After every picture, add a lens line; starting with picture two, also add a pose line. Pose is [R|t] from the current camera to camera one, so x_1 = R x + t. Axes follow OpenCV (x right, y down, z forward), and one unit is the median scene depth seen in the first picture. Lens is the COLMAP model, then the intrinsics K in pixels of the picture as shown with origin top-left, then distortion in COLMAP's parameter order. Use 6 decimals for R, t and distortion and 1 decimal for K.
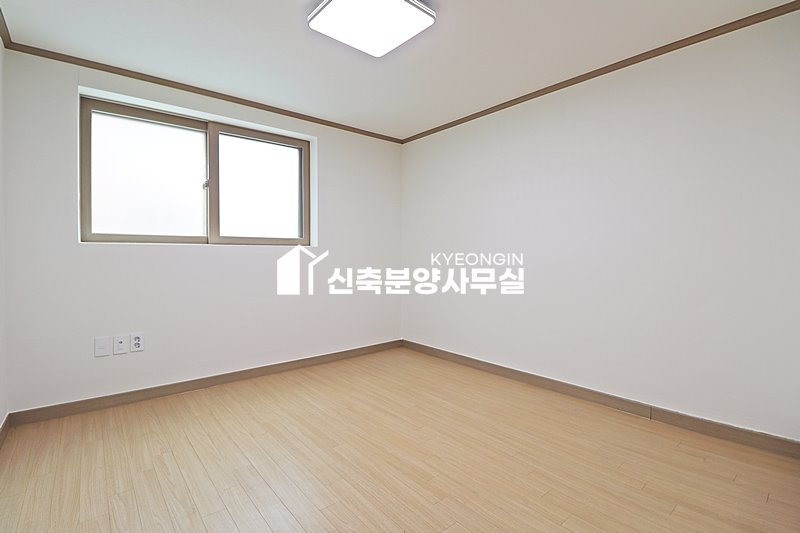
lens RADIAL K [[375.9, 0, 398.5], [0, 375.9, 264.3], [0, 0, 1]] dist [-0.011227, -0.003614]
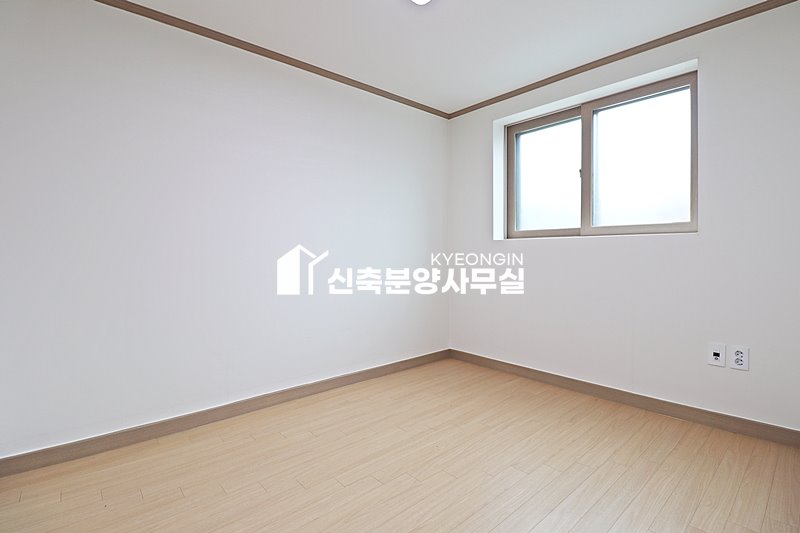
lens RADIAL K [[375.9, 0, 403.6], [0, 375.9, 261.9], [0, 0, 1]] dist [-0.011227, -0.003614]
pose [[0.999198, -0.013273, 0.037780, -0.122564], [0.013057, 0.999897, 0.005952, -0.004174], [-0.037856, -0.005454, 0.999268, 0.146552]]
